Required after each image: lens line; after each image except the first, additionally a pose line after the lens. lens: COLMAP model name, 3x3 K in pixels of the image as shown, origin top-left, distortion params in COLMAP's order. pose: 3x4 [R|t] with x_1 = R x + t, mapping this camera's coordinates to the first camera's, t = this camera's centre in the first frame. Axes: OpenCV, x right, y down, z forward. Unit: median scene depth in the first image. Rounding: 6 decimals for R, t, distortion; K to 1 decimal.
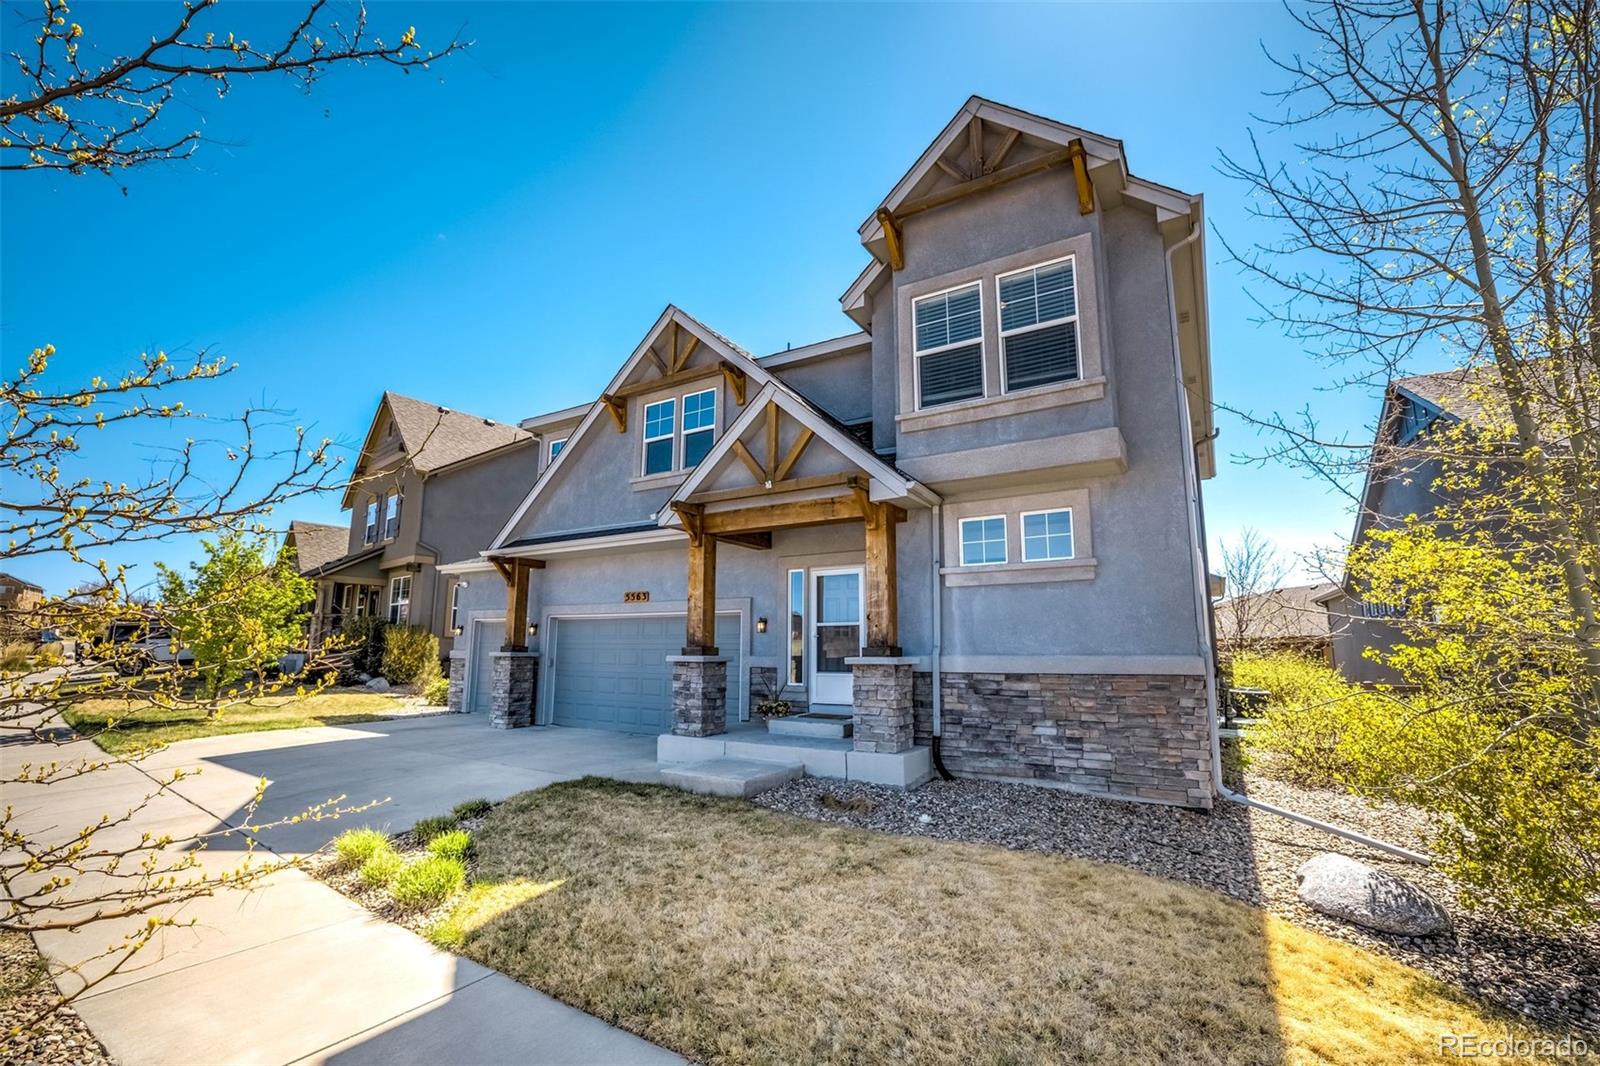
lens RADIAL K [[736.6, 0, 802.6], [0, 736.6, 504.4], [0, 0, 1]] dist [-0.065808, 0.000149]
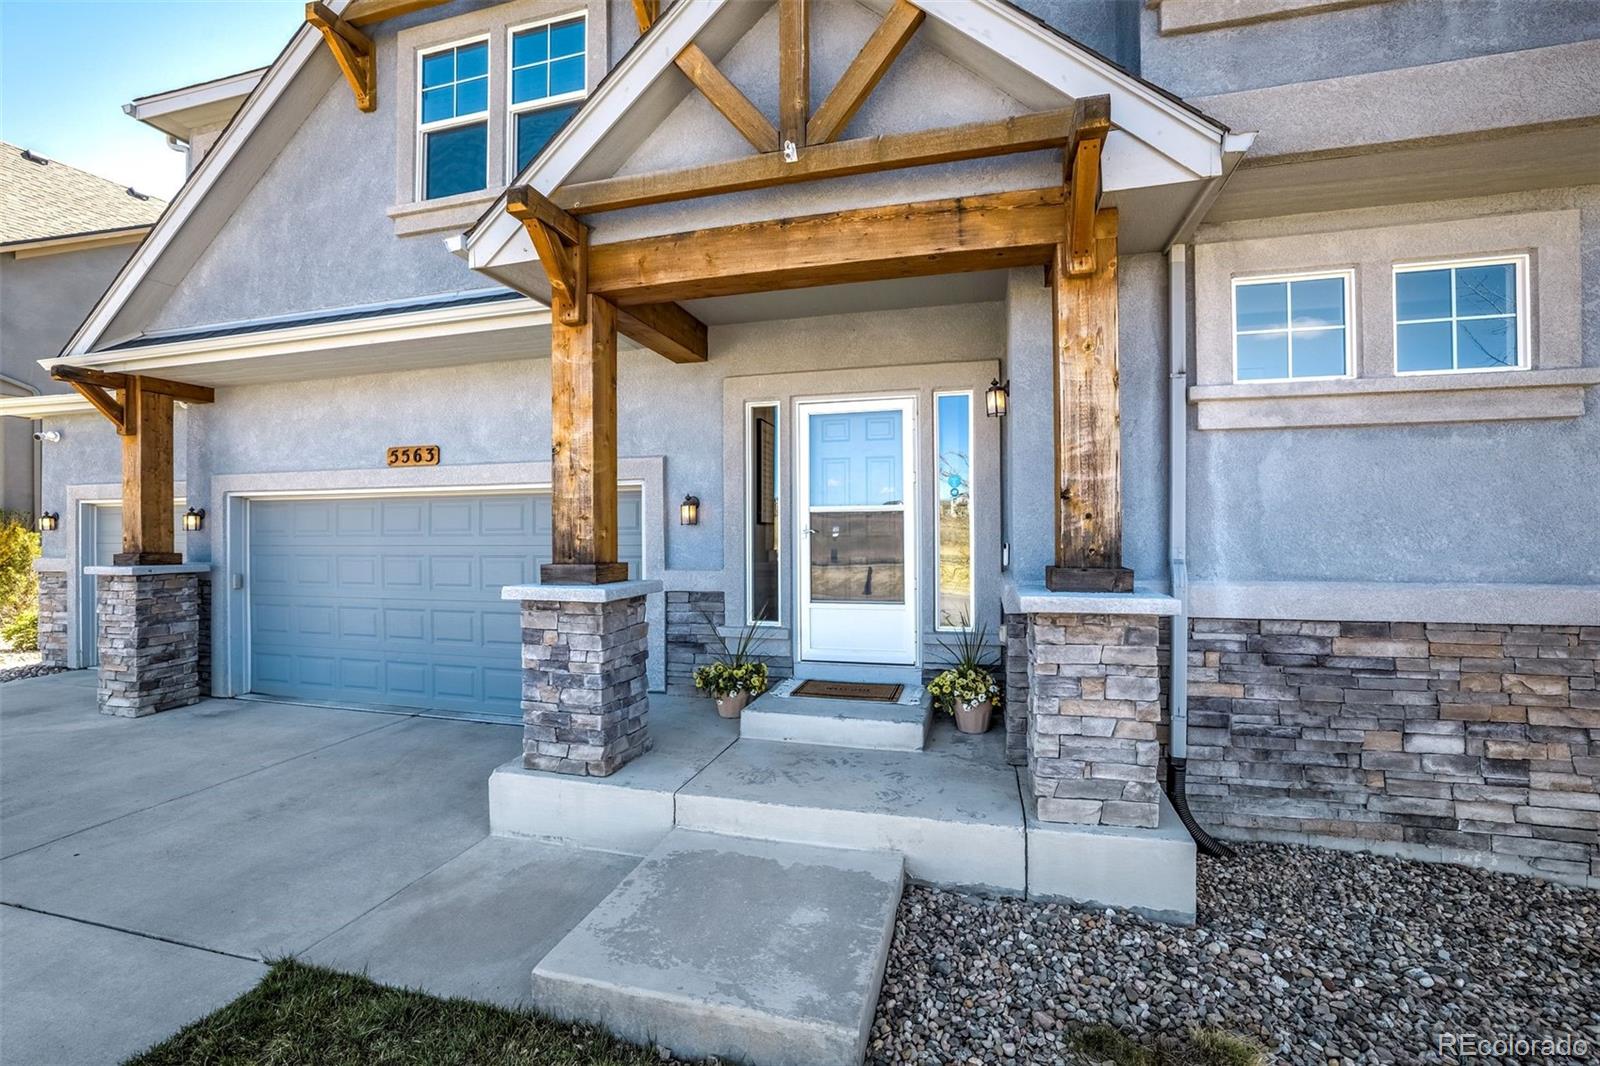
lens RADIAL K [[645.3, 0, 780.8], [0, 645.3, 521.4], [0, 0, 1]] dist [-0.039302, 0.010830]
pose [[0.953684, -0.005387, 0.300762, -0.148207], [-0.050529, 0.982764, 0.177824, 0.101094], [-0.296536, -0.184786, 0.936974, 0.637940]]
